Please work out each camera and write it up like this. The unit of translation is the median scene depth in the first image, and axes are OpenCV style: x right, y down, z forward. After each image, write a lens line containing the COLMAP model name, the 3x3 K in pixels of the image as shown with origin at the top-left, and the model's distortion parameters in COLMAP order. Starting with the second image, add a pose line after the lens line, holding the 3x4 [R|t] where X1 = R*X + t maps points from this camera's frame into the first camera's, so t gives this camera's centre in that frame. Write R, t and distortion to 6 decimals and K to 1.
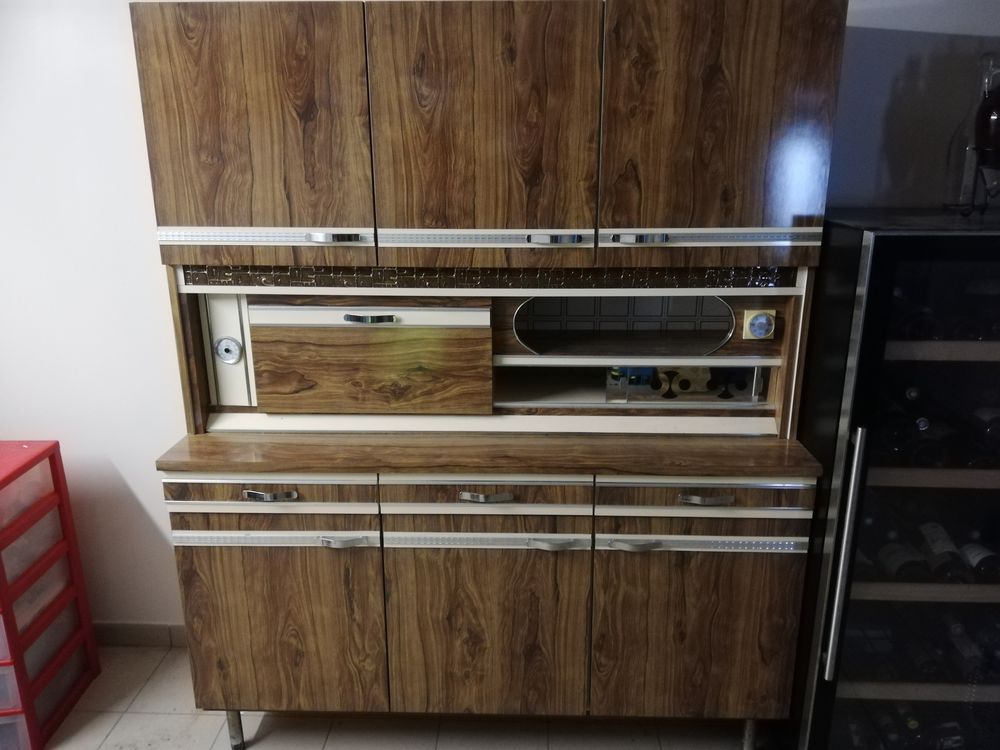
lens RADIAL K [[740.2, 0, 503.4], [0, 740.2, 368.4], [0, 0, 1]] dist [0.066070, -0.086446]
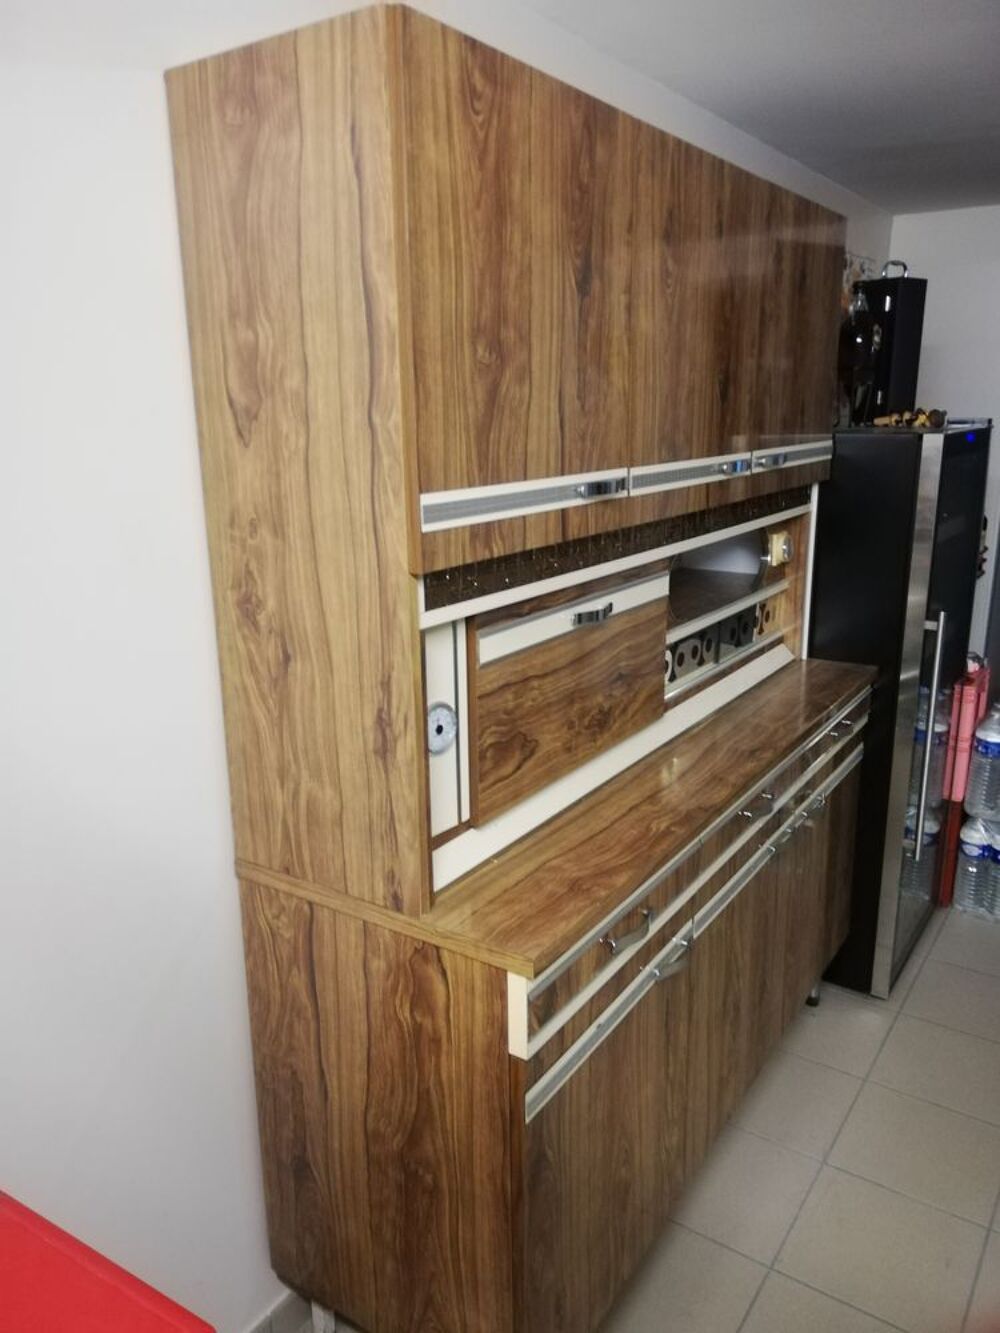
lens RADIAL K [[986.7, 0, 470.5], [0, 986.7, 665.5], [0, 0, 1]] dist [0.066070, -0.086446]
pose [[0.550155, -0.217270, 0.806302, -0.931051], [0.248763, 0.964362, 0.090126, -0.127093], [-0.797149, 0.150994, 0.584598, 0.593790]]
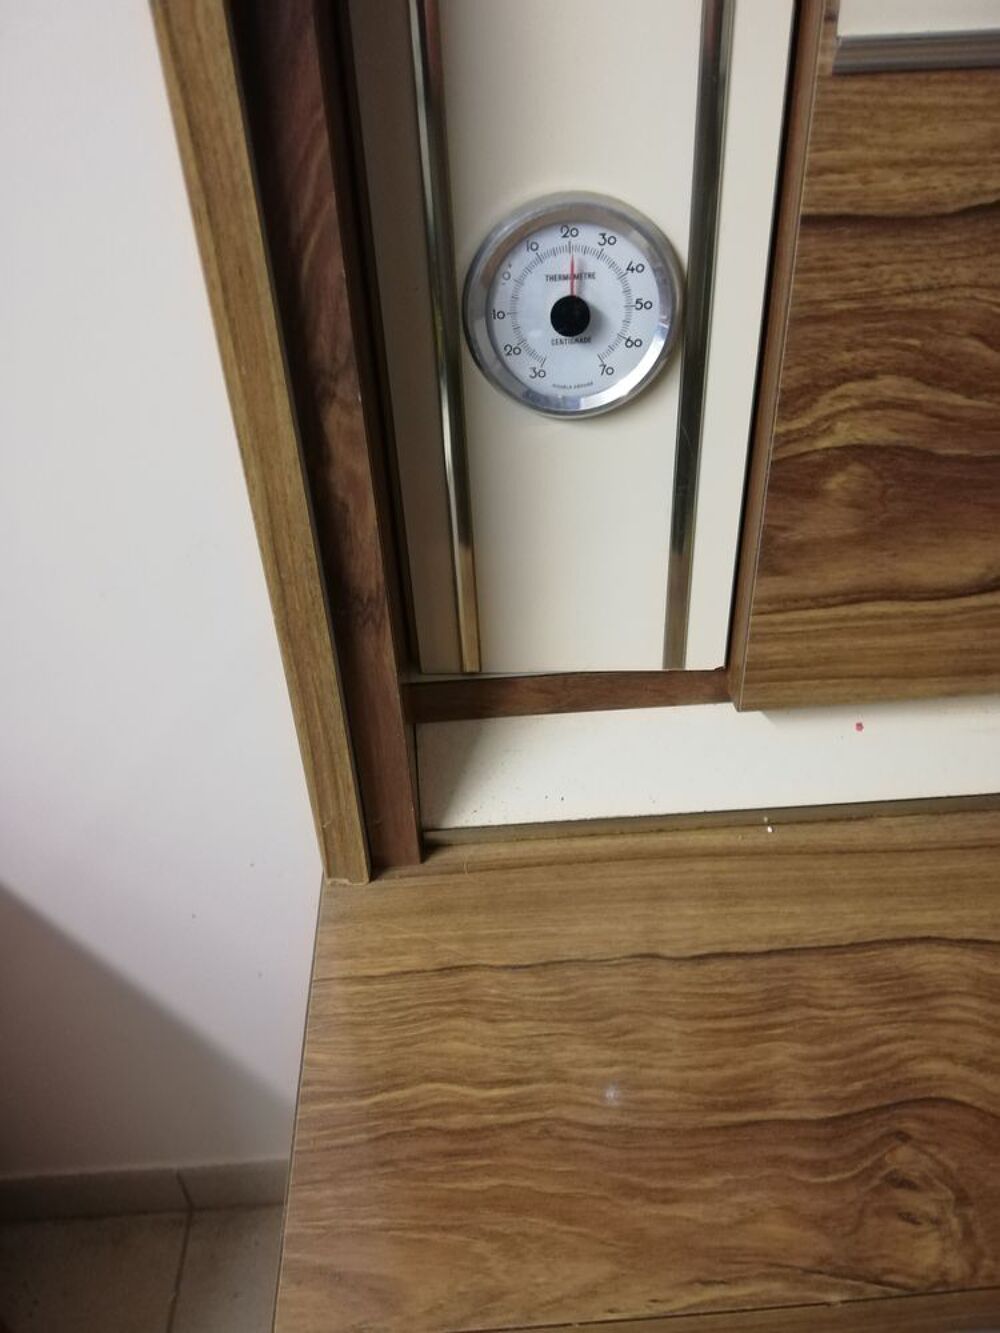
lens RADIAL K [[986.7, 0, 502.4], [0, 986.7, 653.5], [0, 0, 1]] dist [0.066070, -0.086446]
pose [[0.994780, -0.084976, 0.056501, -0.410094], [0.063496, 0.948886, 0.309166, -0.023116], [-0.079885, -0.303965, 0.949328, 0.844670]]
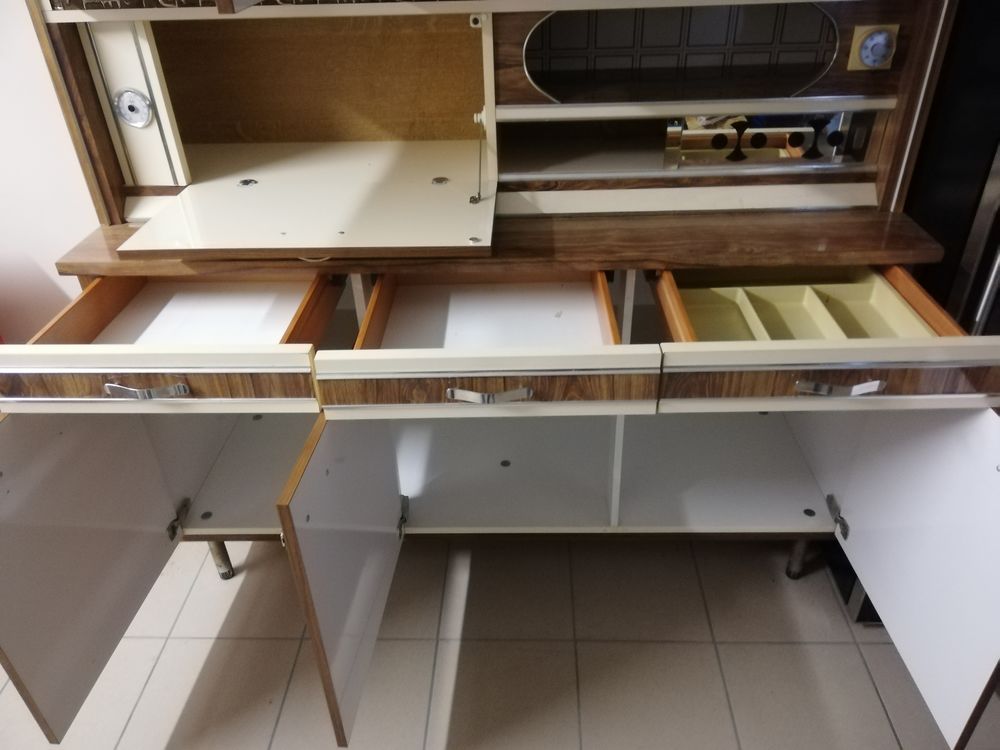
lens RADIAL K [[740.2, 0, 503.2], [0, 740.2, 368.4], [0, 0, 1]] dist [0.066070, -0.086446]
pose [[0.999653, -0.023276, -0.012351, -0.004203], [0.025863, 0.956447, 0.290757, 0.016077], [0.005045, -0.290976, 0.956717, 0.234804]]
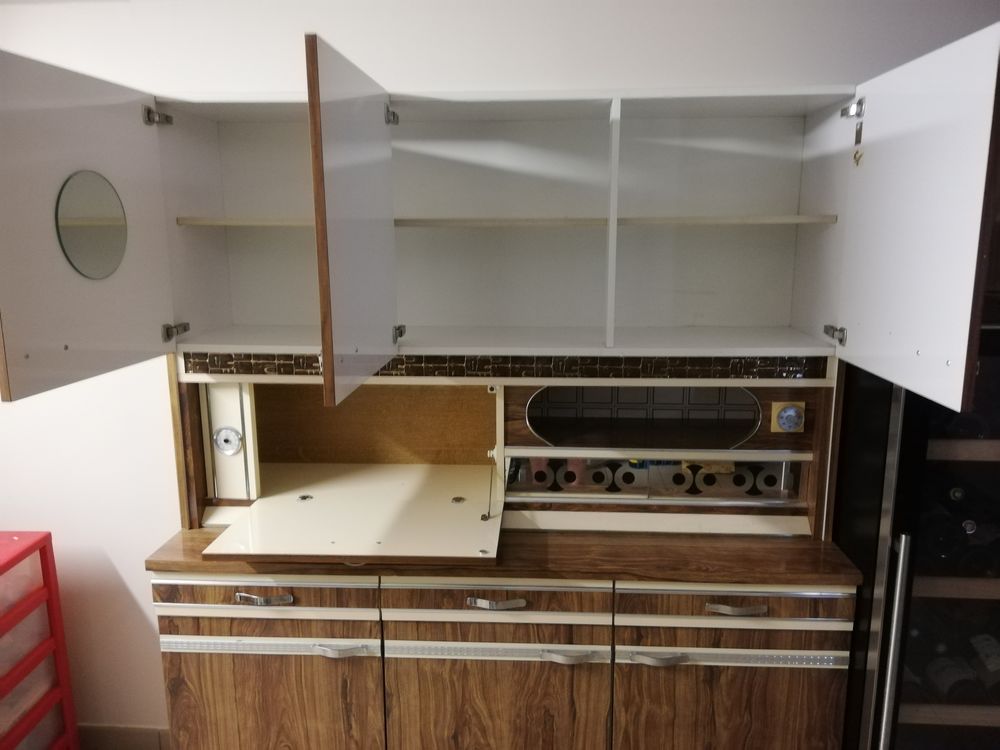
lens RADIAL K [[740.2, 0, 503.6], [0, 740.2, 370.2], [0, 0, 1]] dist [0.066070, -0.086446]
pose [[0.999746, 0.003795, -0.022216, 0.005370], [-0.005782, 0.995920, -0.090054, -0.030881], [0.021784, 0.090160, 0.995689, 0.049876]]
